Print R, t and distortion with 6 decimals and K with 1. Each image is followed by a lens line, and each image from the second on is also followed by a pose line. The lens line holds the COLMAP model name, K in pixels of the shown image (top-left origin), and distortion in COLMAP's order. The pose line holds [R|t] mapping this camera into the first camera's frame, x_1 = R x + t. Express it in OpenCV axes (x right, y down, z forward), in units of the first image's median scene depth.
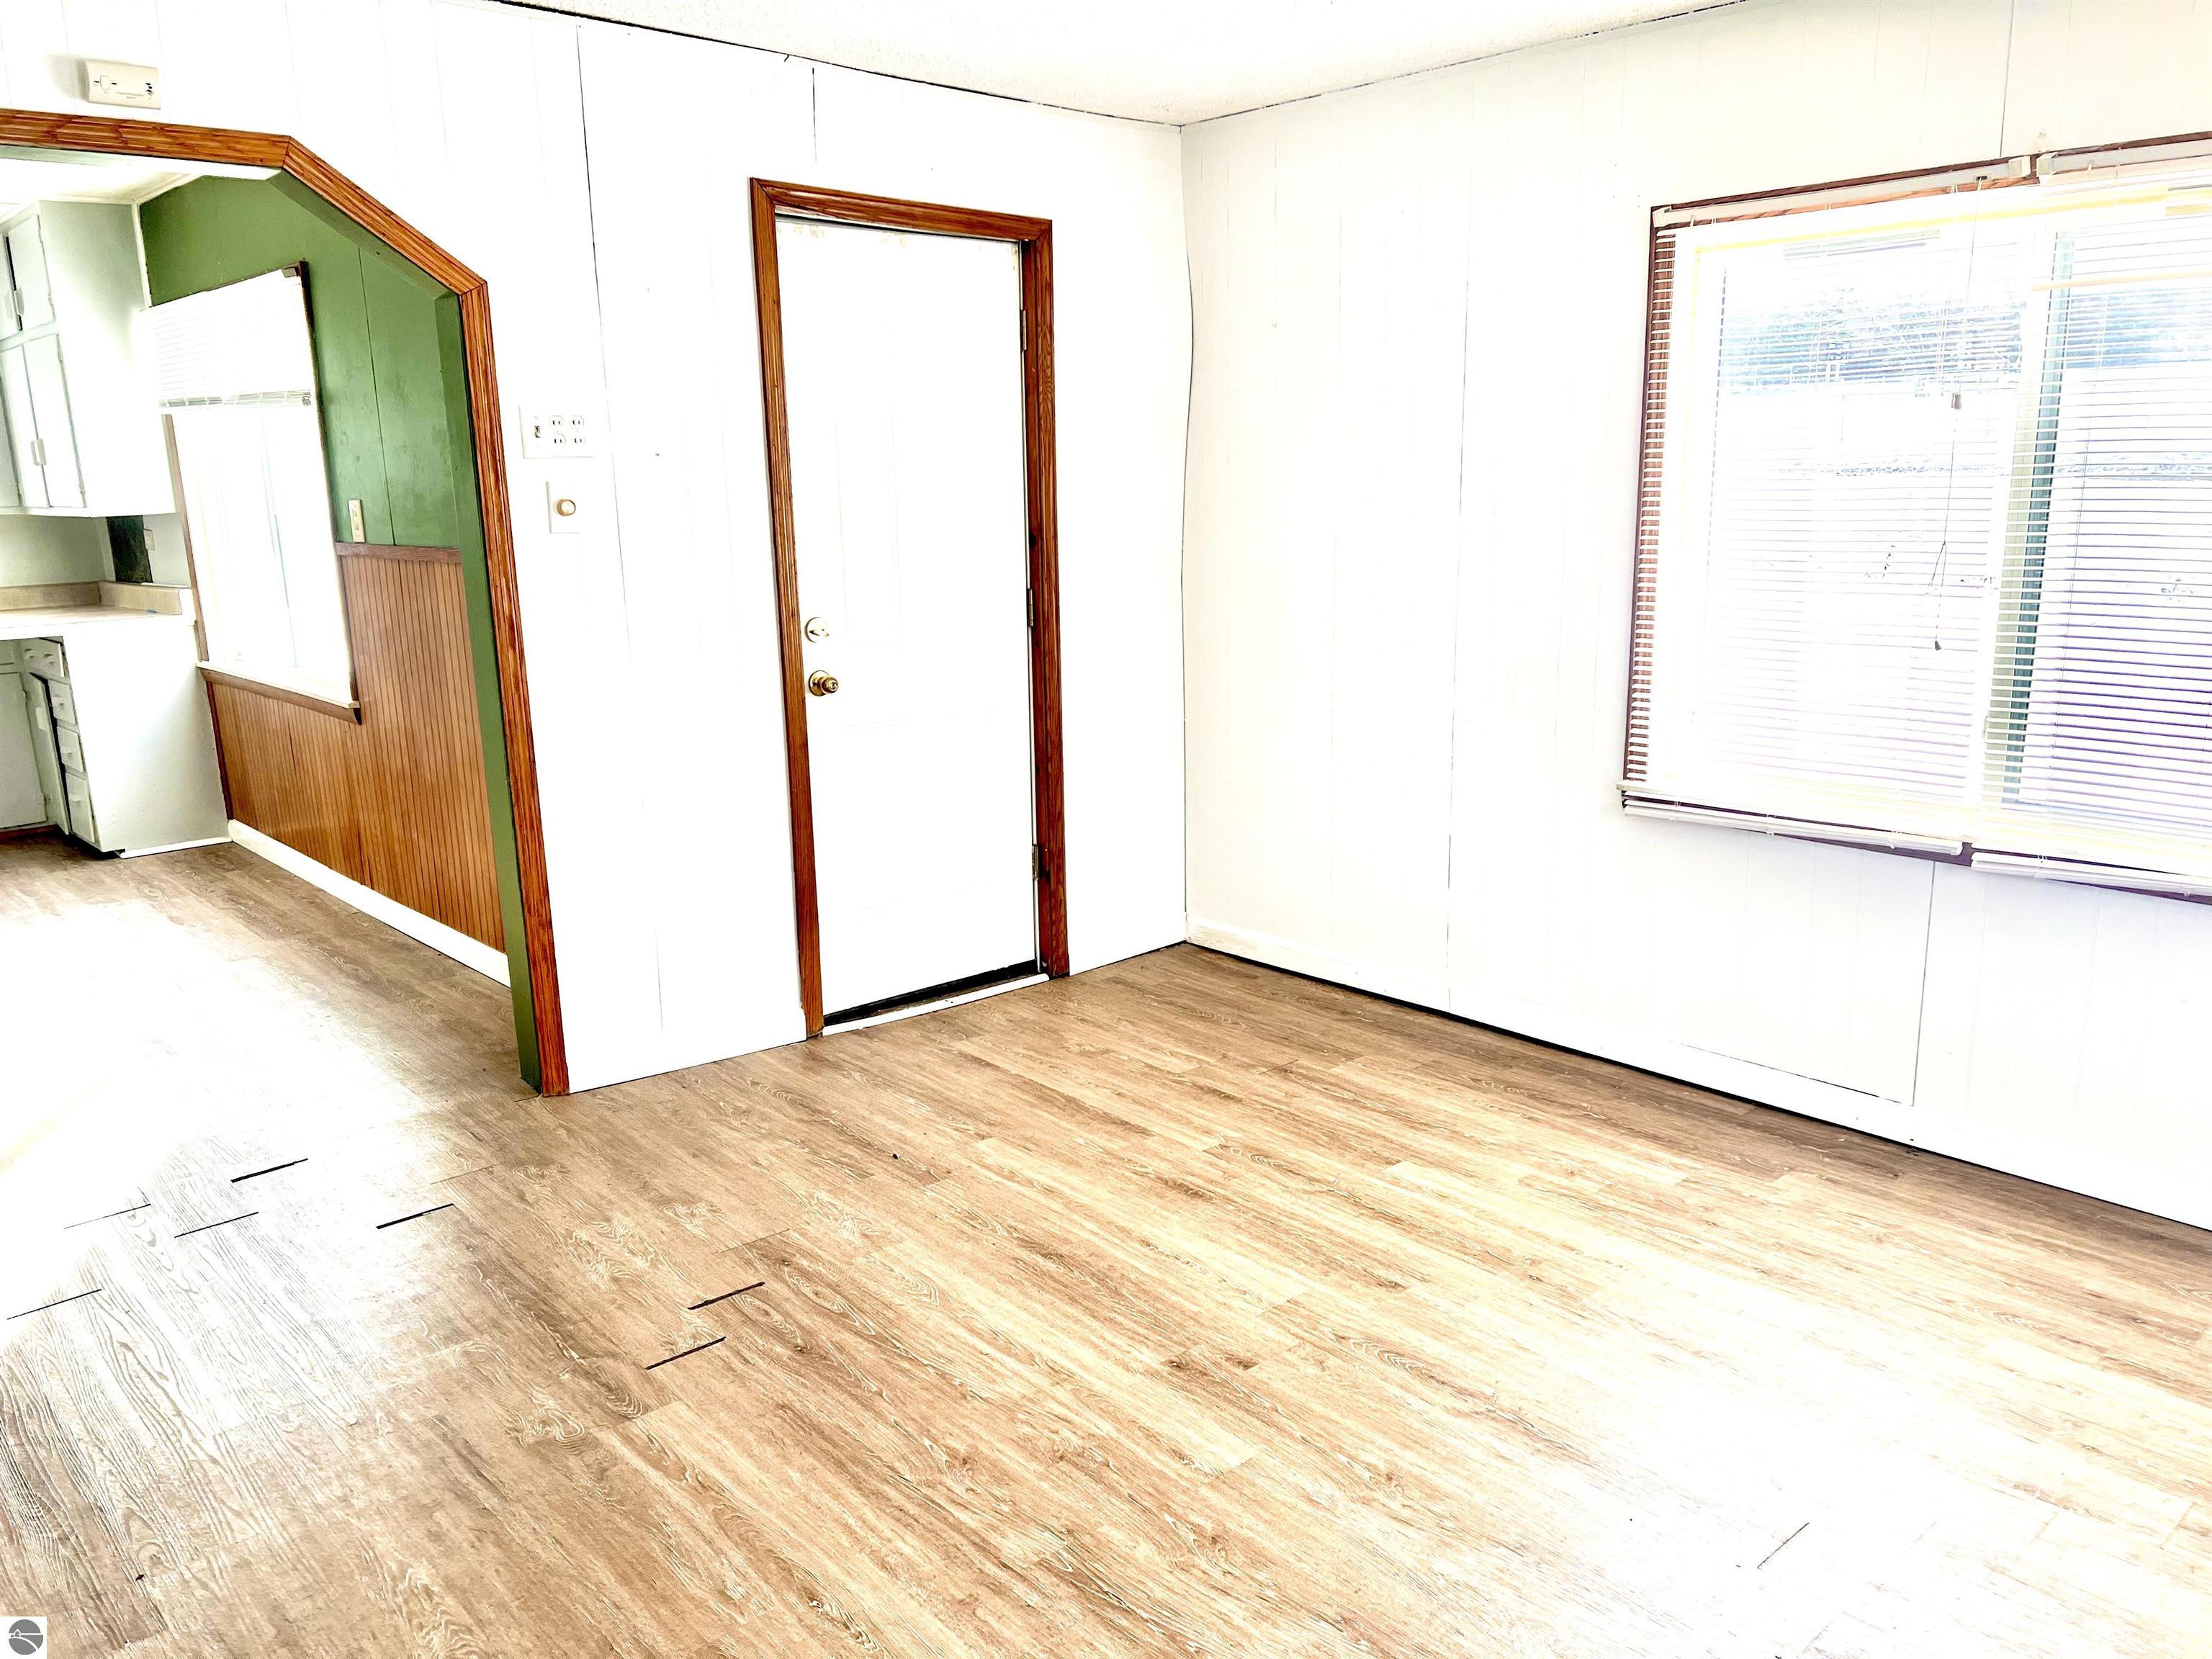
lens RADIAL K [[1658.6, 0, 1106.0], [0, 1658.6, 829.5], [0, 0, 1]] dist [0.009267, 0.002319]
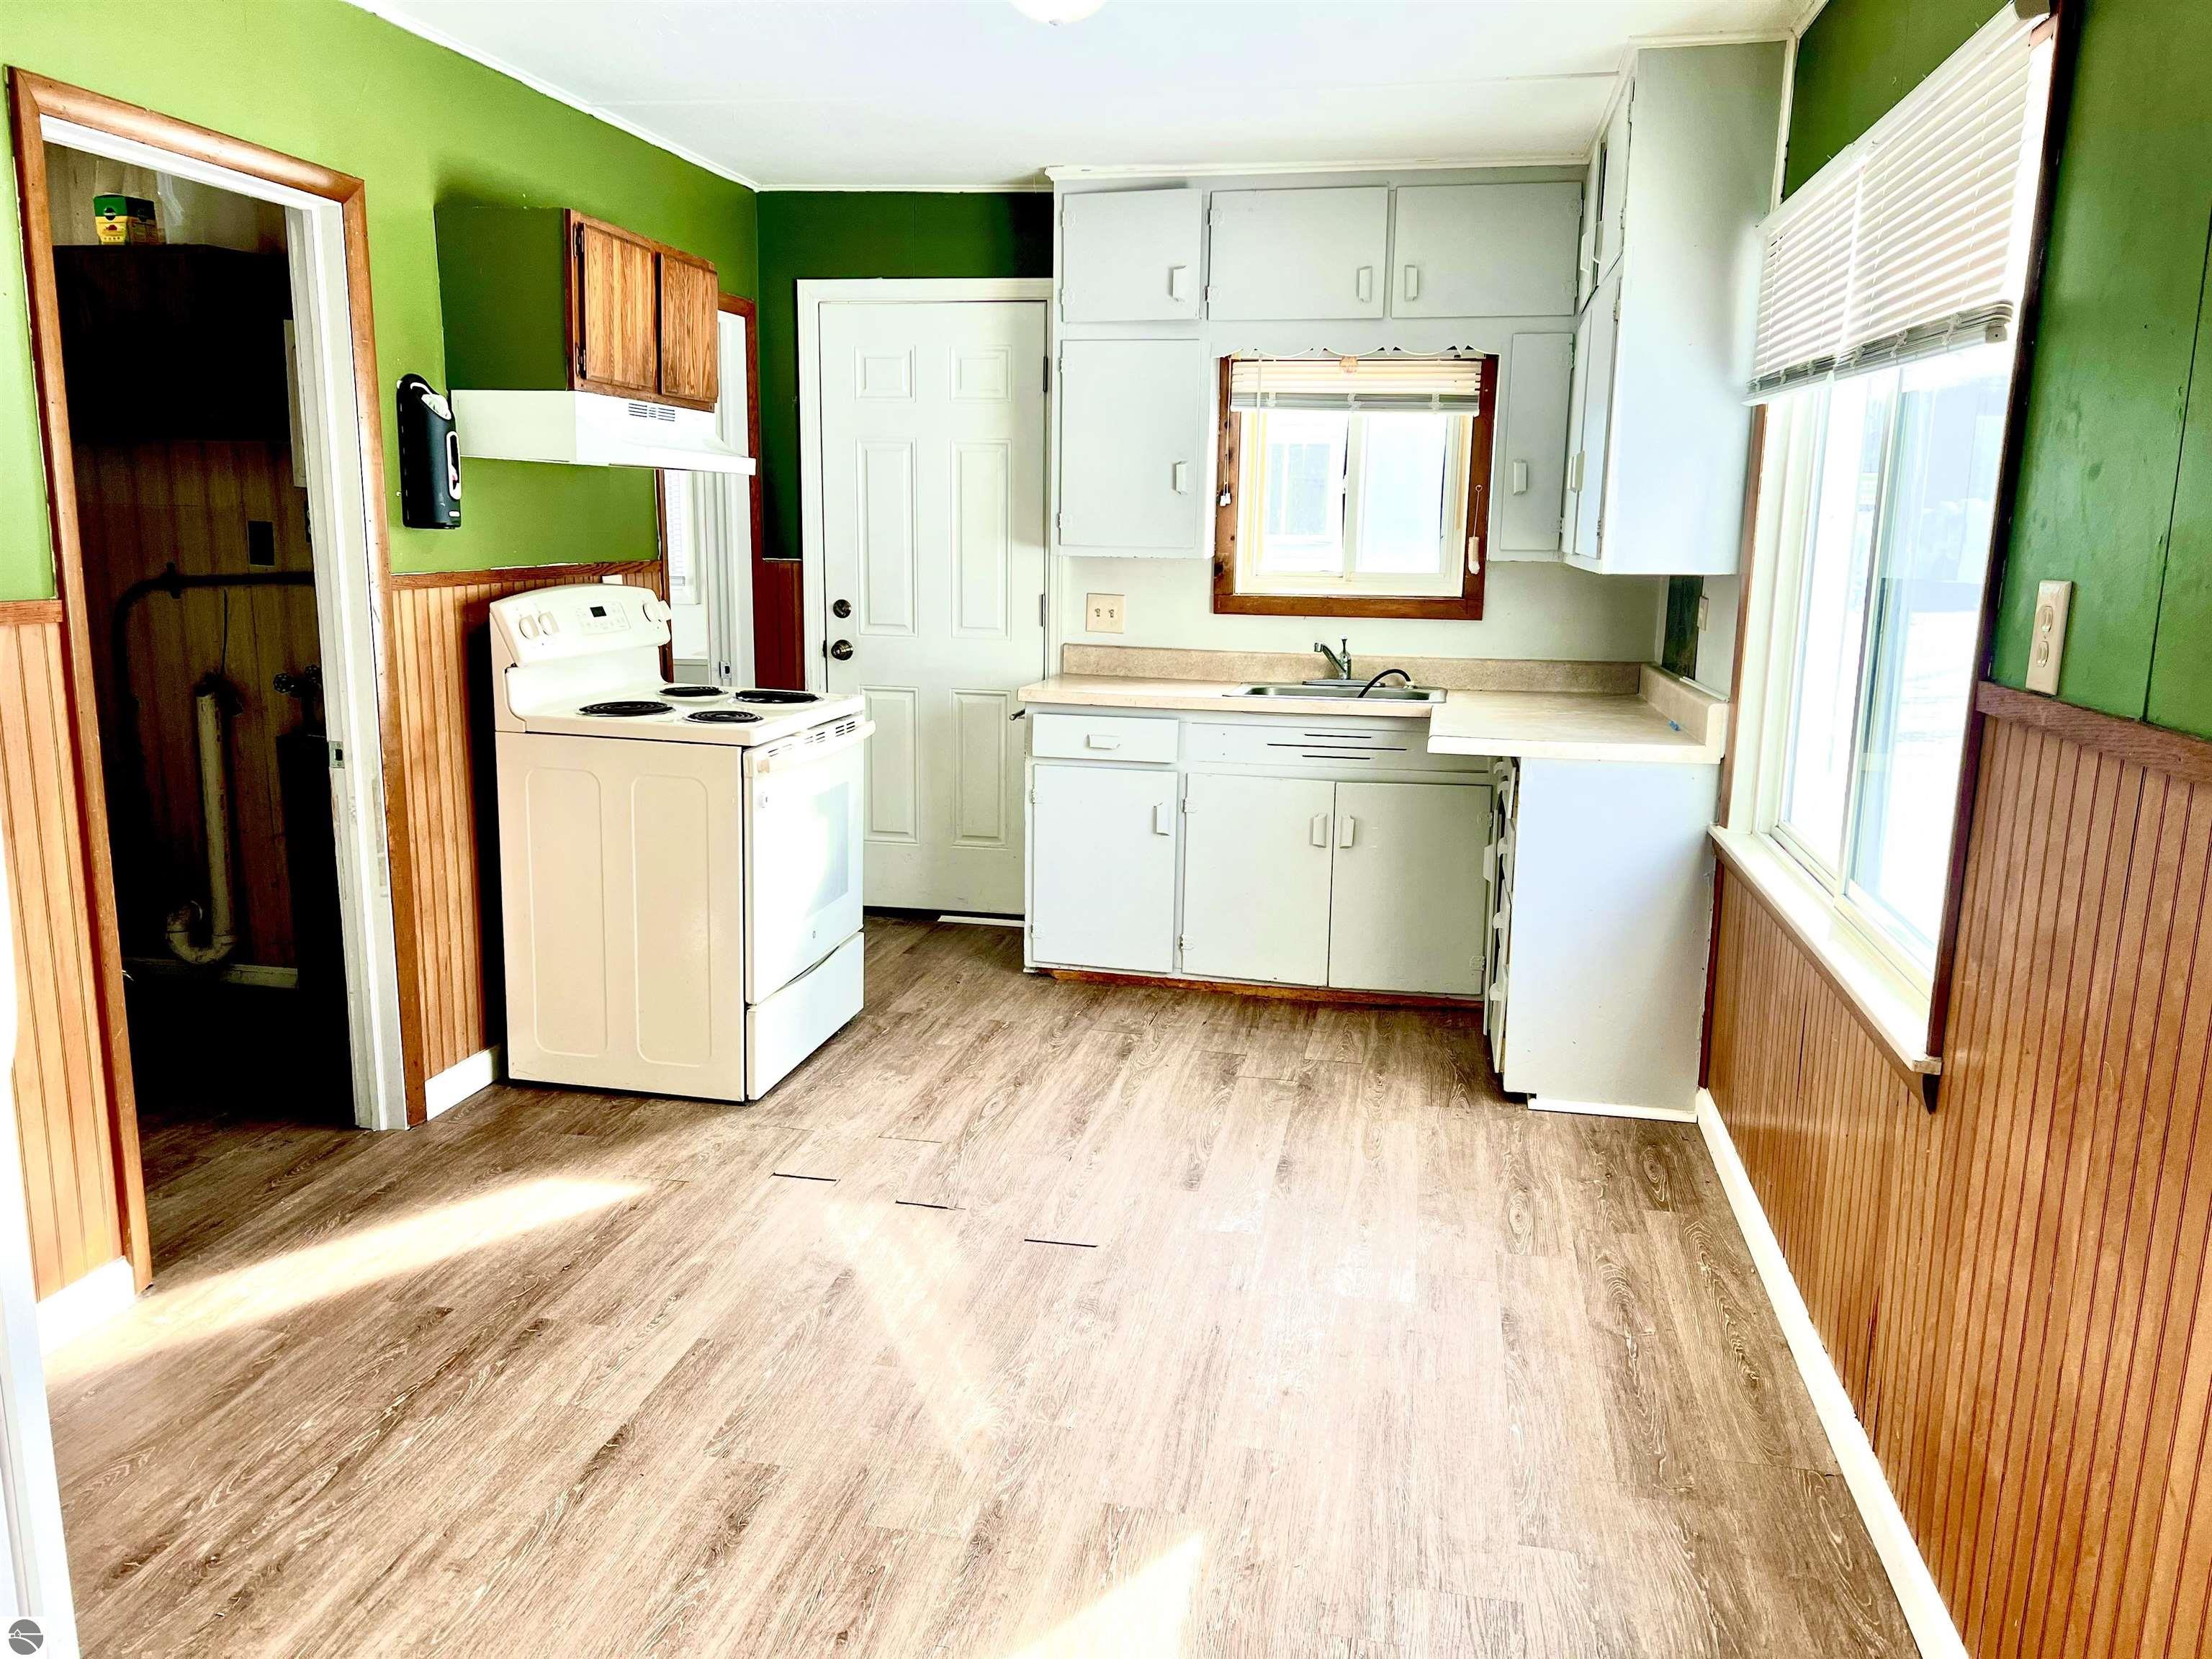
lens RADIAL K [[1658.6, 0, 1106.0], [0, 1658.6, 829.5], [0, 0, 1]] dist [0.009267, 0.002319]
pose [[0.595467, 0.186624, -0.781403, -0.359564], [-0.216371, 0.973959, 0.067727, -0.158214], [0.773694, 0.128744, 0.620341, 0.793687]]
